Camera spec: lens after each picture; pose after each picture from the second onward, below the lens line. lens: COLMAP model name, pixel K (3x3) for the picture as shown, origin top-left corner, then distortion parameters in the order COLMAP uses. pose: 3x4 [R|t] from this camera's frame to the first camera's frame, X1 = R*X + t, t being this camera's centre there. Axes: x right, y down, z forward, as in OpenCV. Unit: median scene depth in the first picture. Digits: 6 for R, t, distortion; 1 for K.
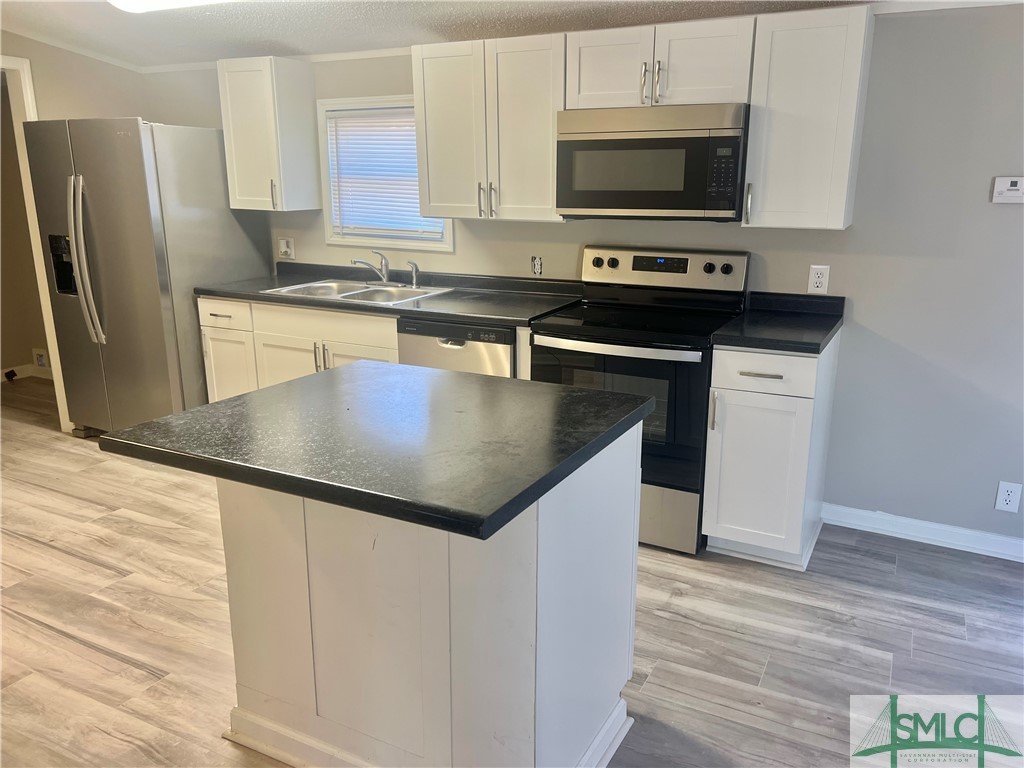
lens RADIAL K [[799.8, 0, 509.5], [0, 799.8, 396.6], [0, 0, 1]] dist [0.039496, -0.044886]
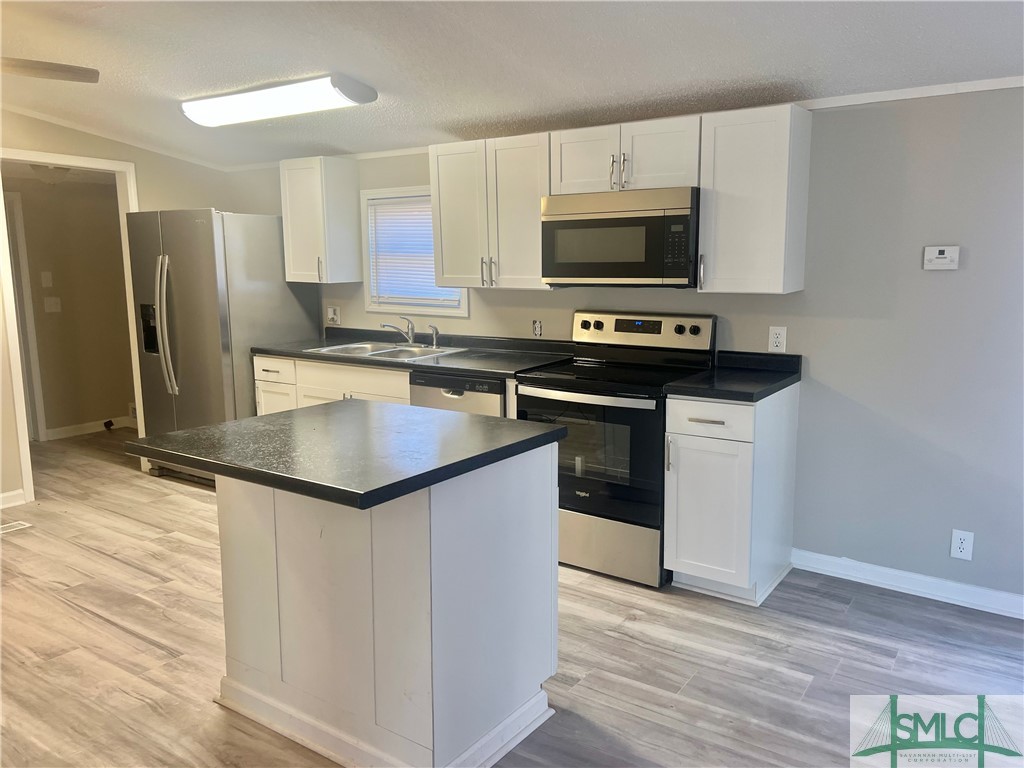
lens RADIAL K [[793.1, 0, 484.4], [0, 793.1, 383.7], [0, 0, 1]] dist [0.023634, -0.007119]
pose [[0.990712, 0.011606, -0.135482, 0.135406], [-0.026018, 0.994122, -0.105090, 0.039716], [0.133466, 0.107639, 0.985191, -0.121242]]
